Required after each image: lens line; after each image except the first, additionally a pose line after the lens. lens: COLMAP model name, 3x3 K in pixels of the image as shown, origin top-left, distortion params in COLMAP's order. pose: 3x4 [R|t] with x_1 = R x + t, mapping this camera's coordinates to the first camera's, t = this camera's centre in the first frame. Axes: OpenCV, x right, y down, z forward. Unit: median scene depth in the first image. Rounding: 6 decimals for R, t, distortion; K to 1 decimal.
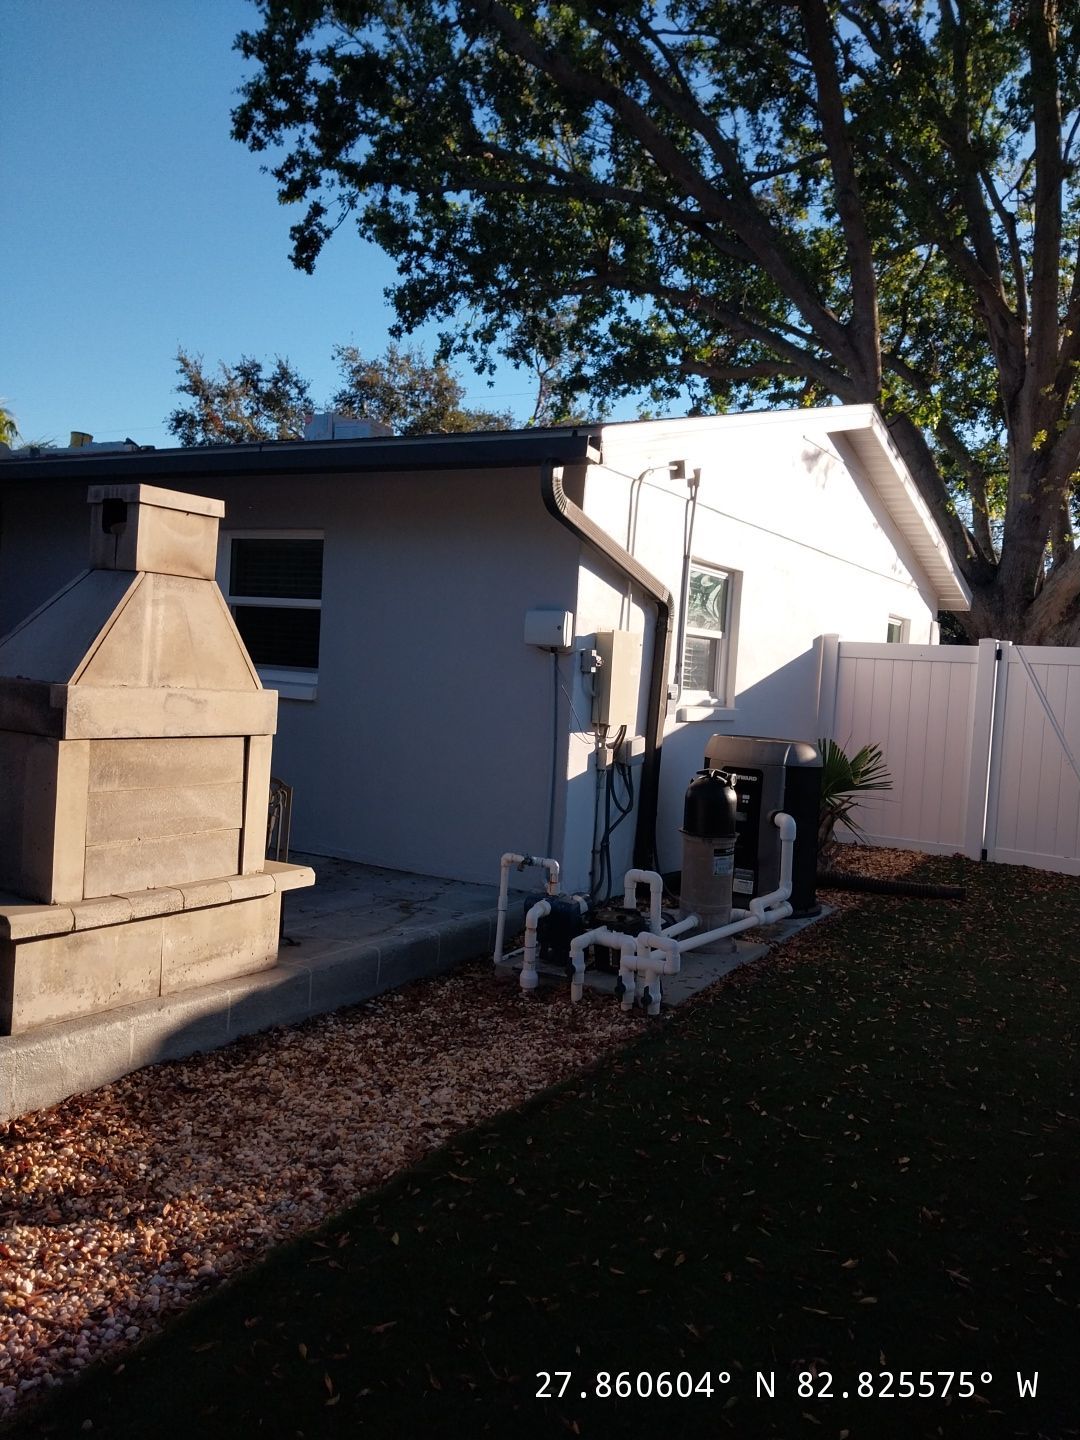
lens RADIAL K [[1202.1, 0, 506.8], [0, 1202.1, 737.7], [0, 0, 1]] dist [0.017022, -0.007352]
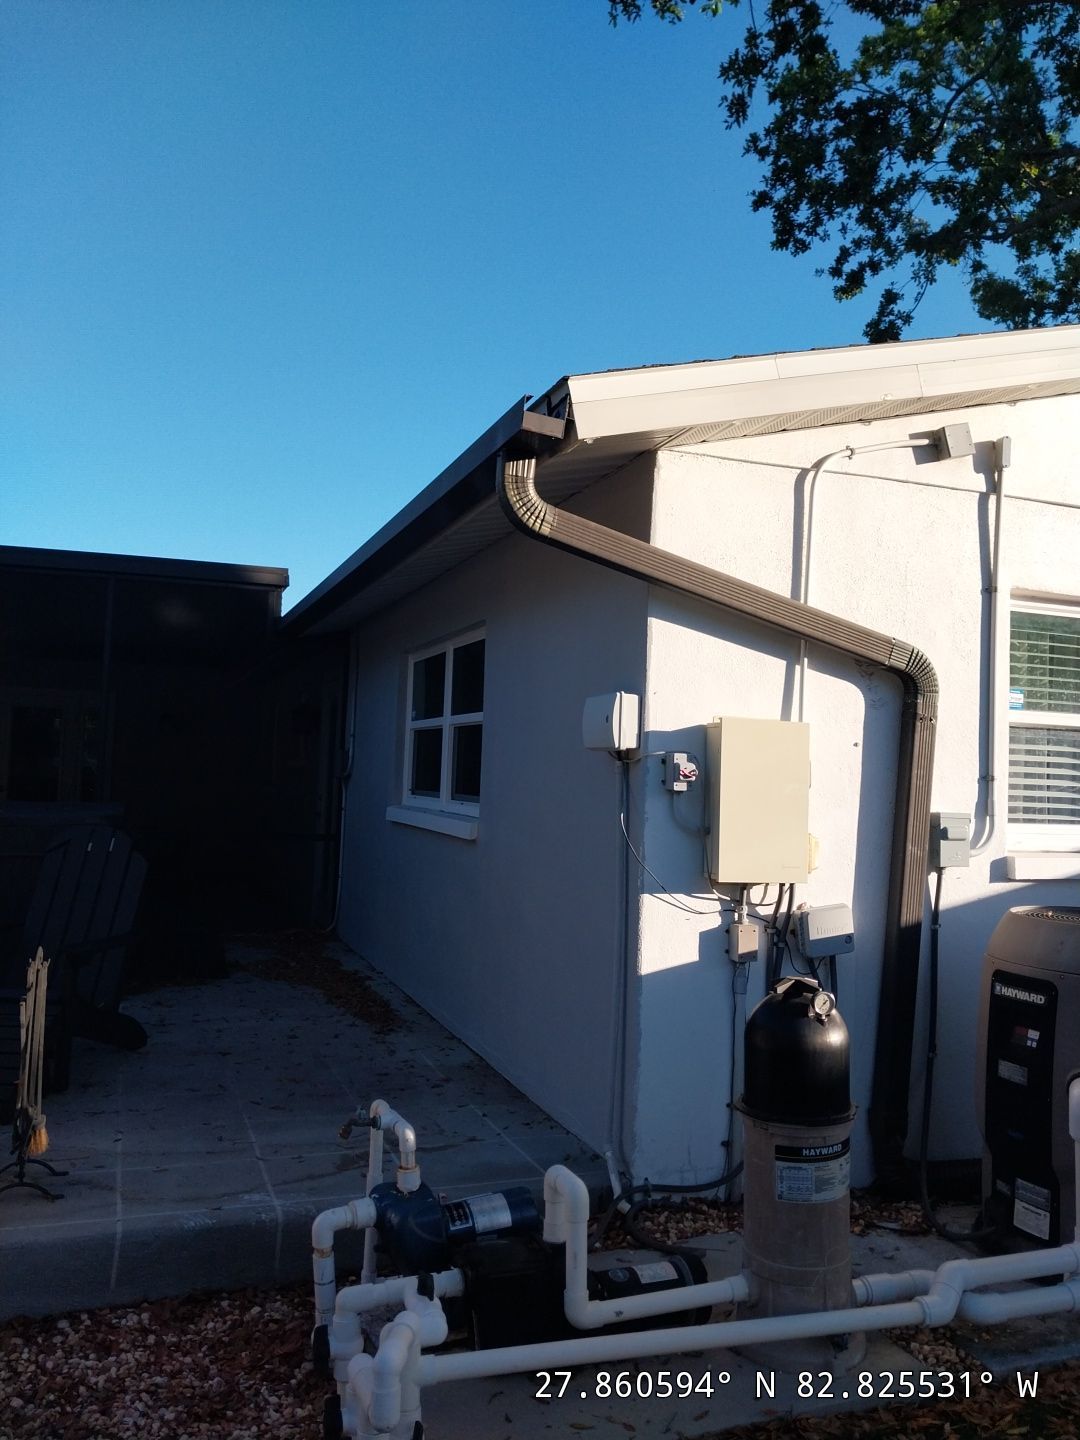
lens RADIAL K [[1154.2, 0, 453.8], [0, 1154.2, 723.2], [0, 0, 1]] dist [0.039207, -0.054005]
pose [[0.767782, -0.065824, -0.637321, 0.134615], [-0.022992, 0.991237, -0.130076, -0.004338], [0.640298, 0.114523, 0.759541, 0.188461]]
